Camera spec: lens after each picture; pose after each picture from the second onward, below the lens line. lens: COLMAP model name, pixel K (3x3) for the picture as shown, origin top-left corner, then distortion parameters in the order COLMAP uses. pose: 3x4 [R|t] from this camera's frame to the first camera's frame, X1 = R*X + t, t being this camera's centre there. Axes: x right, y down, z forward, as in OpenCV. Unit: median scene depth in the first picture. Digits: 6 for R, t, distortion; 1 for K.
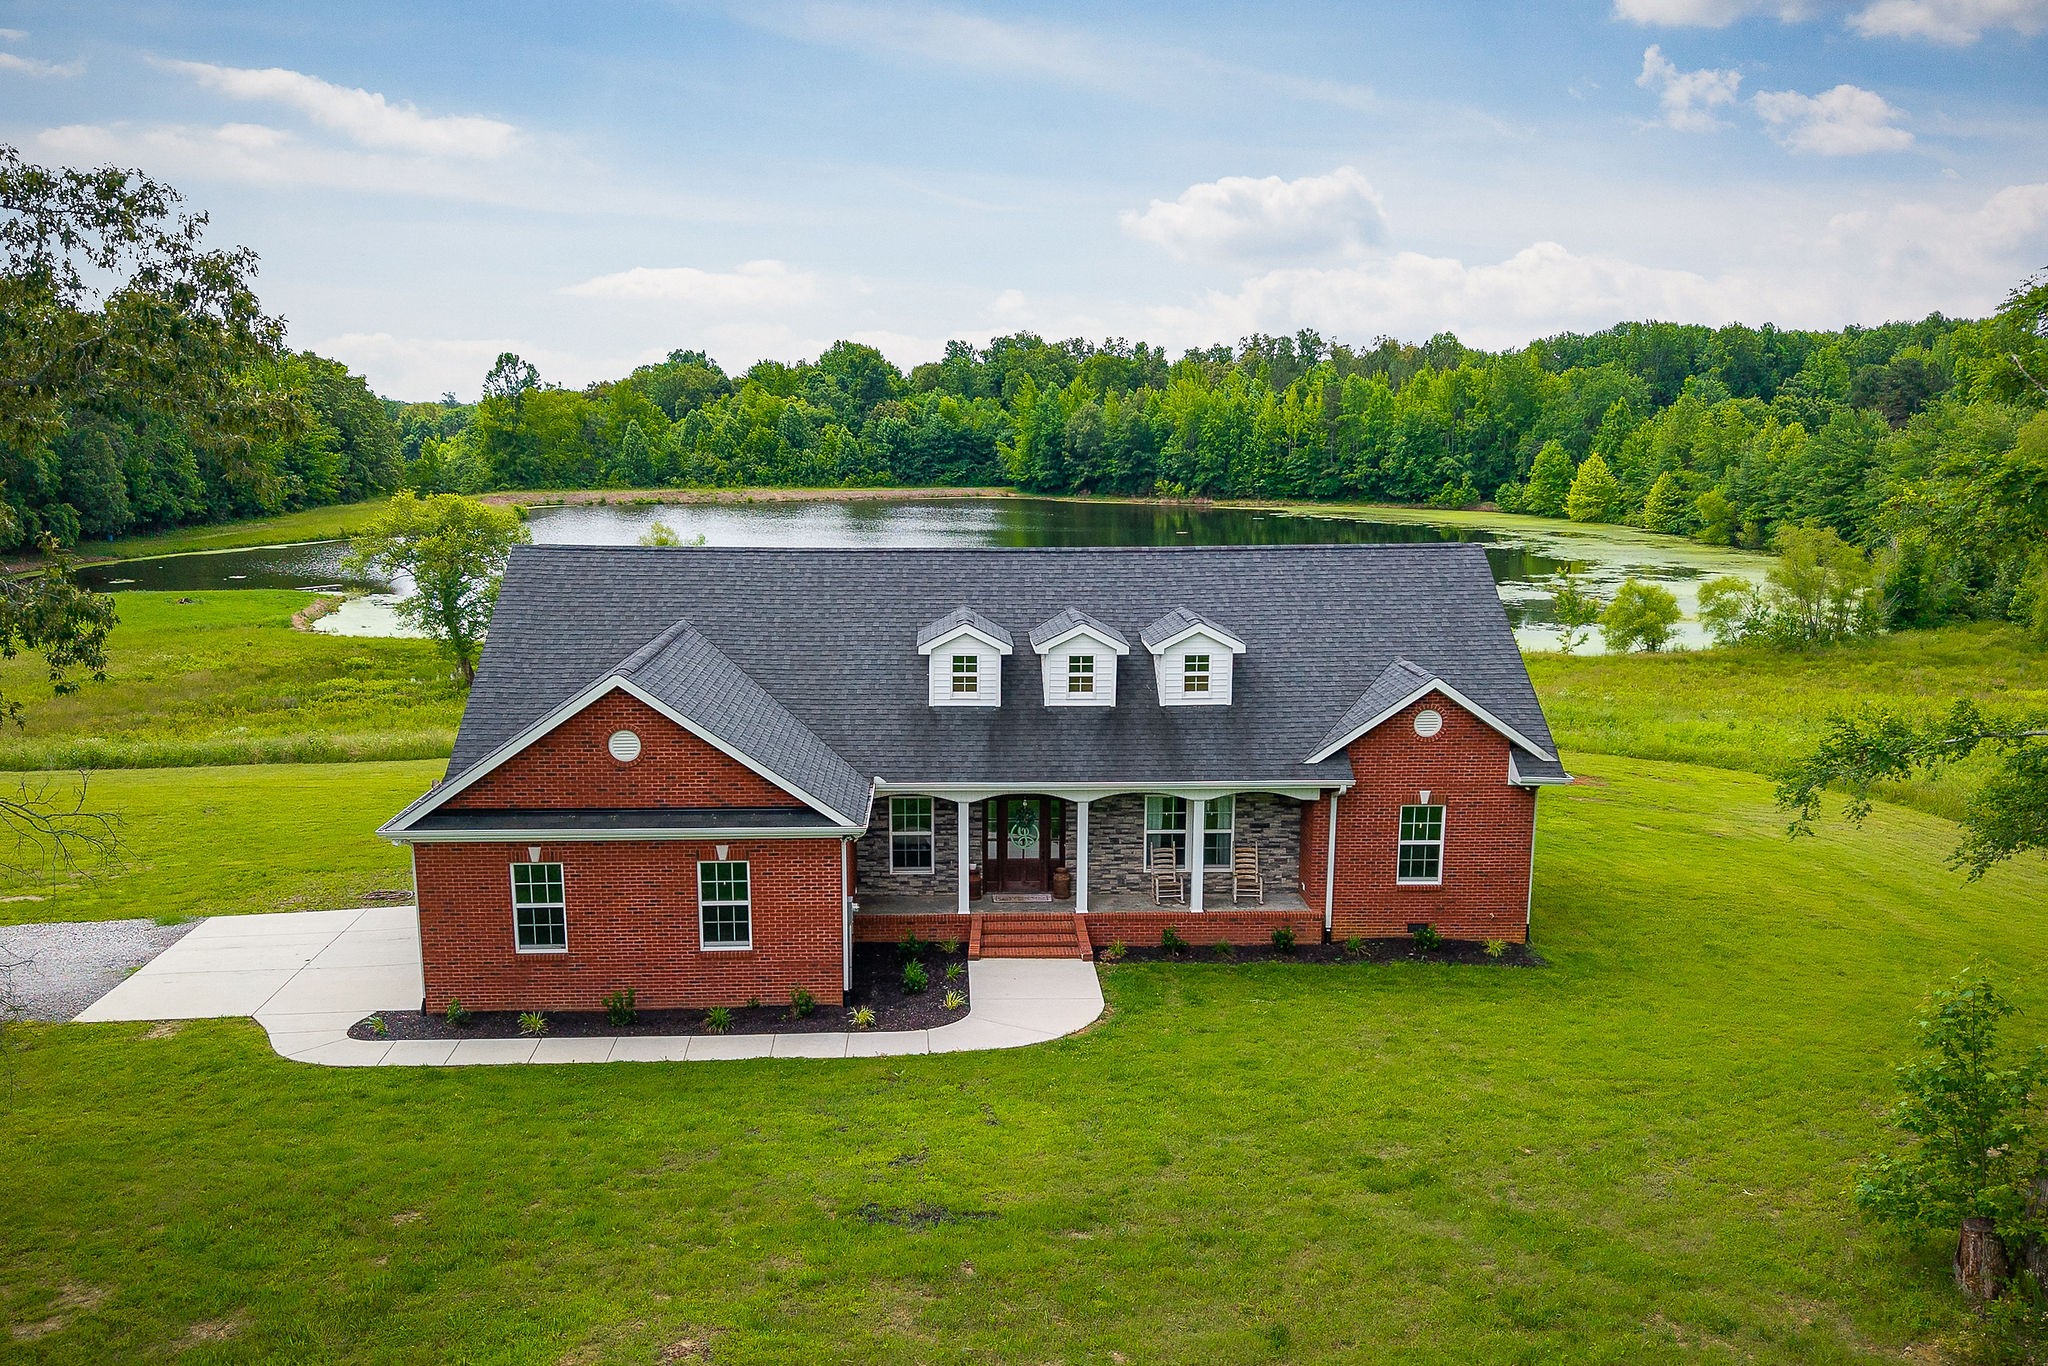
lens RADIAL K [[1125.1, 0, 1024.0], [0, 1125.1, 683.0], [0, 0, 1]] dist [0.002193, 0.000854]
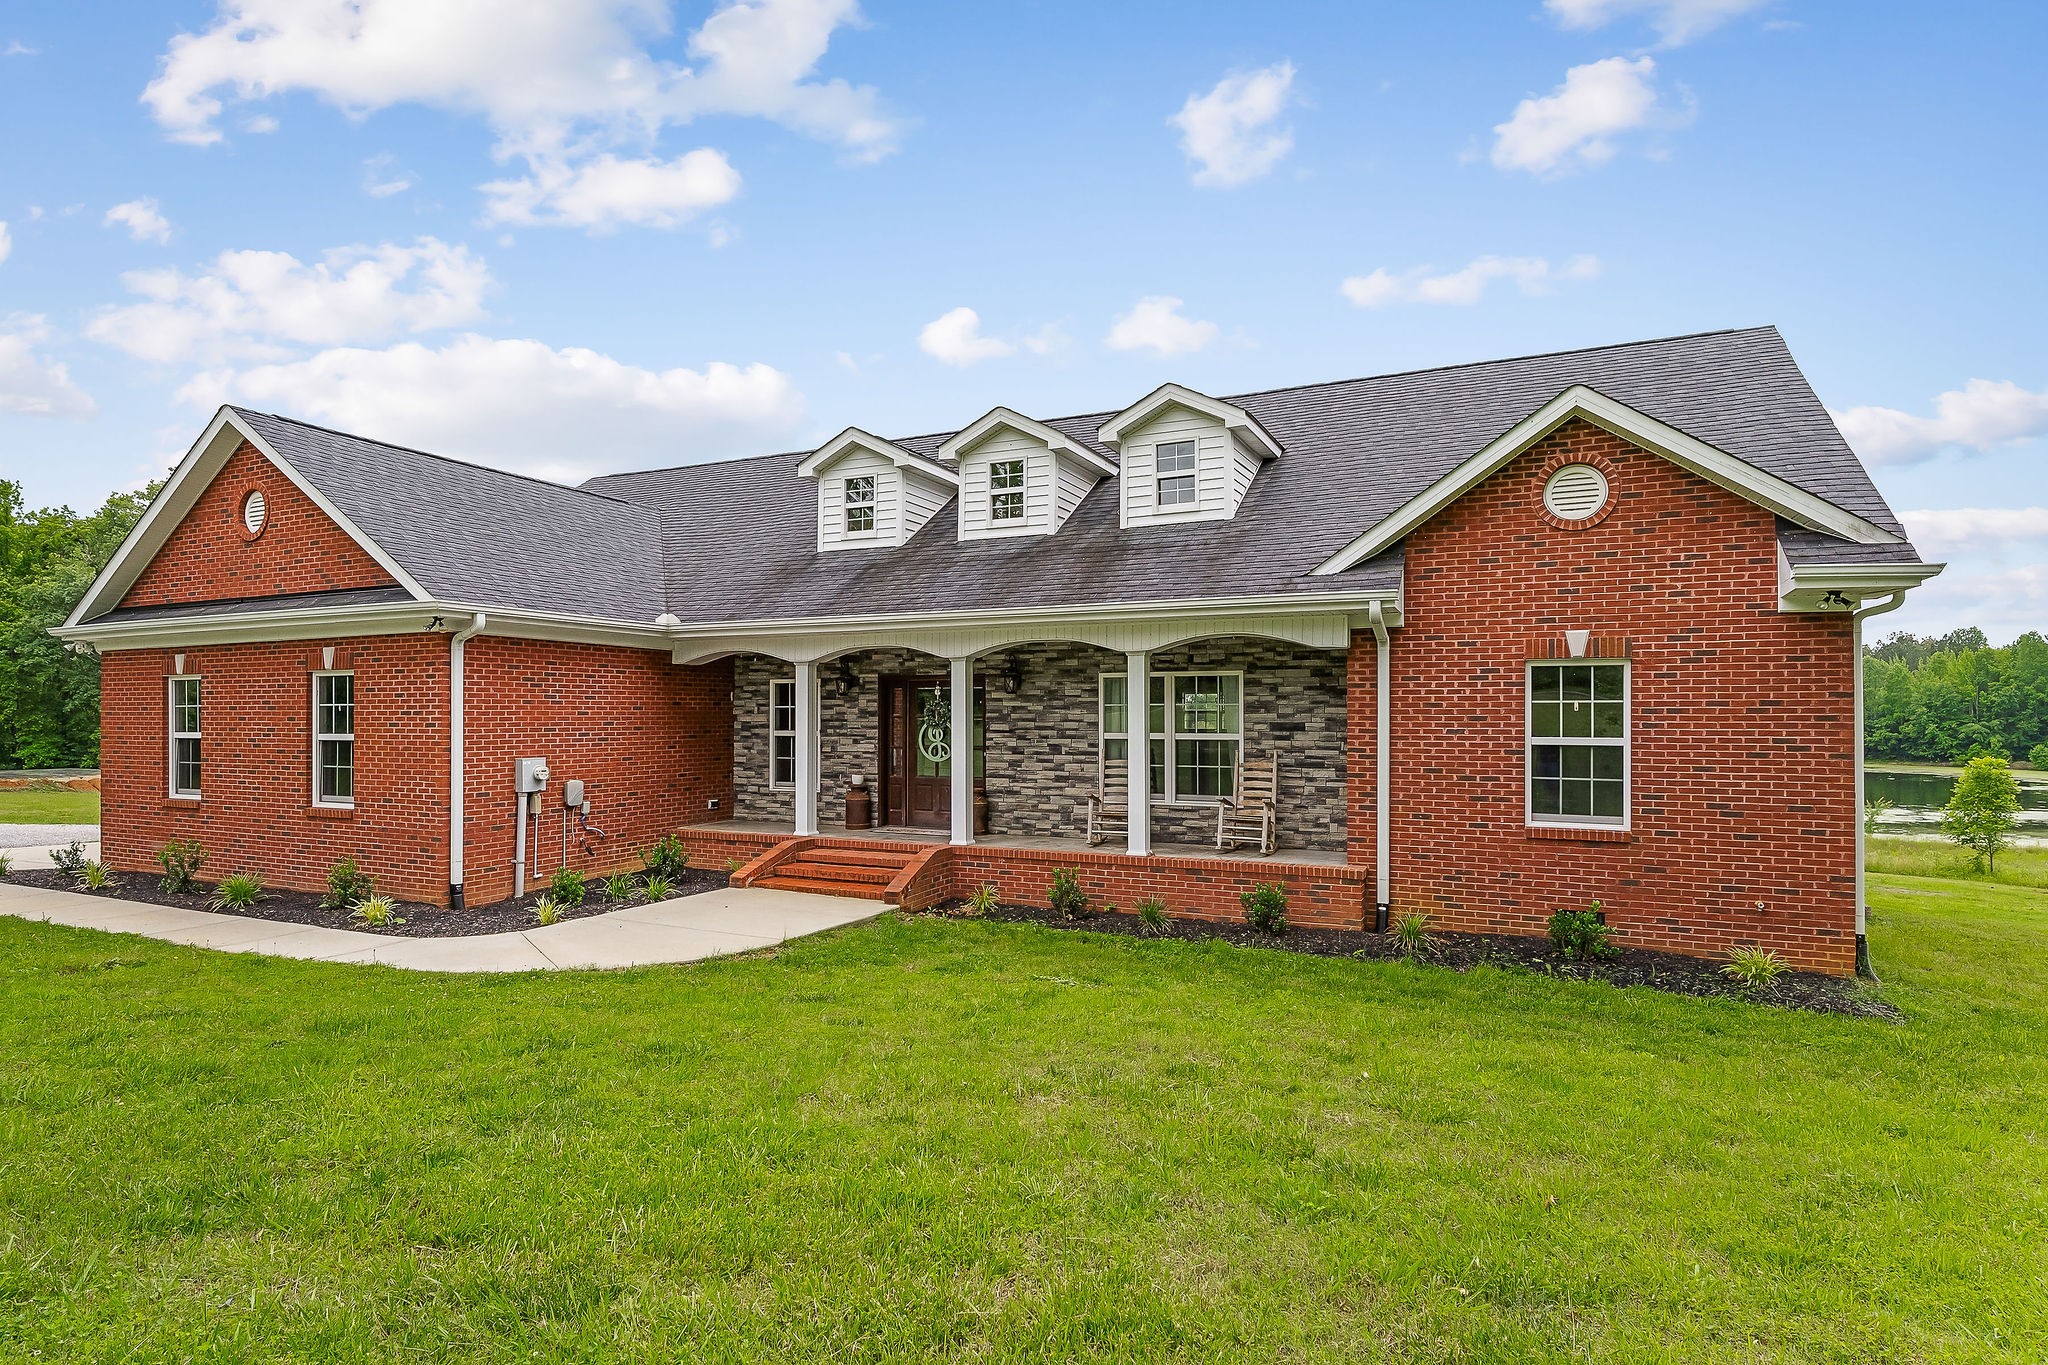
lens RADIAL K [[930.1, 0, 1085.4], [0, 930.1, 687.8], [0, 0, 1]] dist [-0.019998, 0.000166]
pose [[0.925218, -0.007507, -0.379361, 0.308262], [-0.047725, 0.989562, -0.135978, 0.184813], [0.376422, 0.143915, 0.915202, 0.549109]]
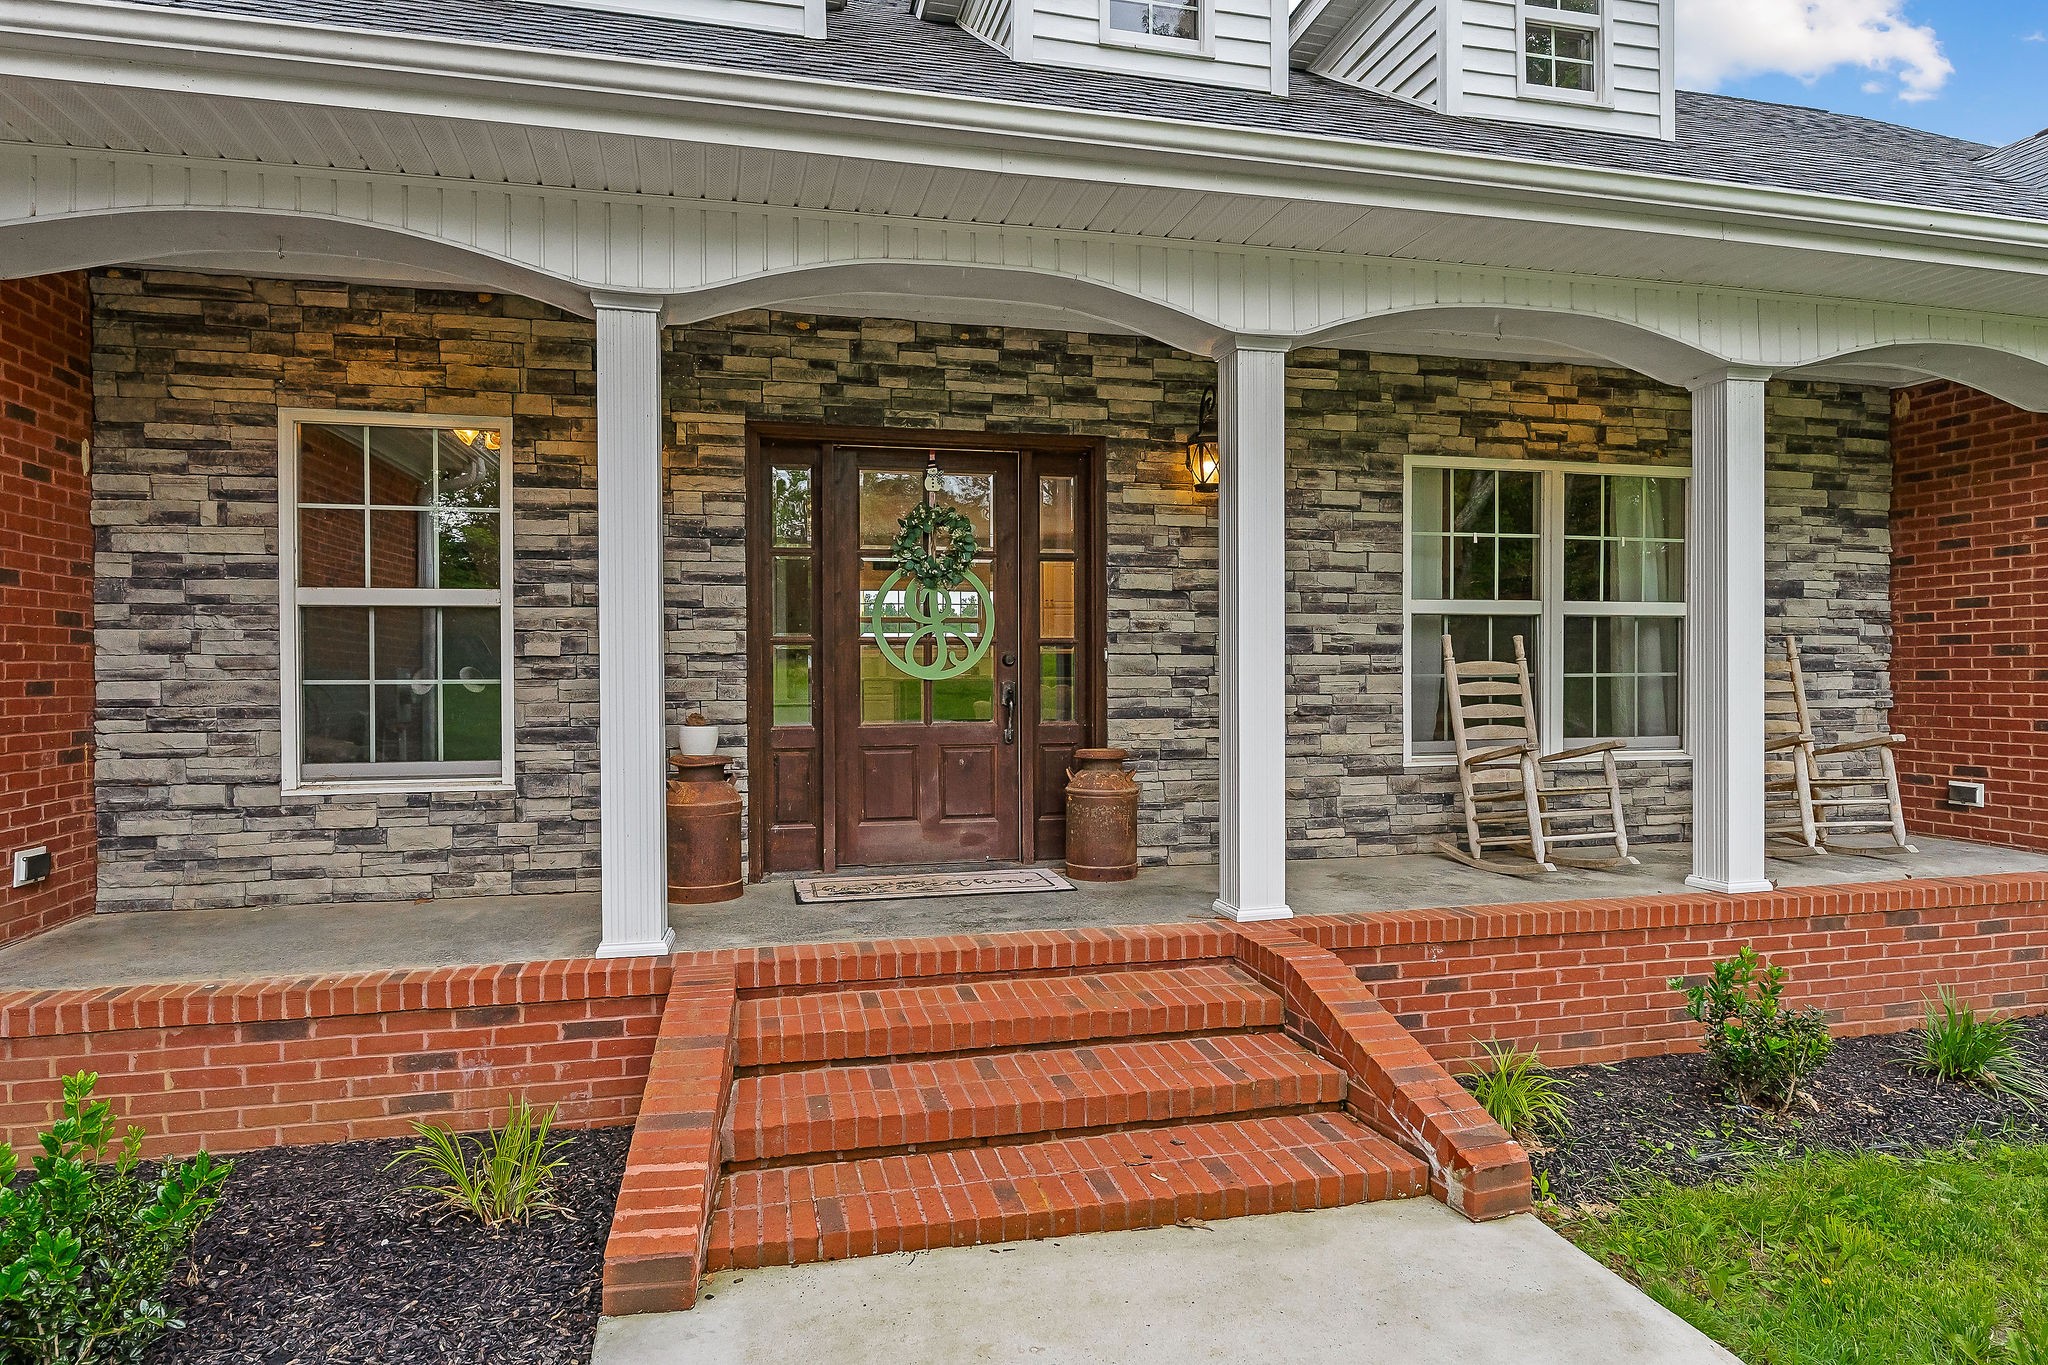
lens RADIAL K [[1082.7, 0, 1038.3], [0, 1082.7, 659.5], [0, 0, 1]] dist [-0.008106, -0.000256]
pose [[0.978032, 0.002824, 0.208435, -0.026706], [0.022741, 0.992494, -0.120156, 0.180458], [-0.207210, 0.122257, 0.970627, 0.816540]]
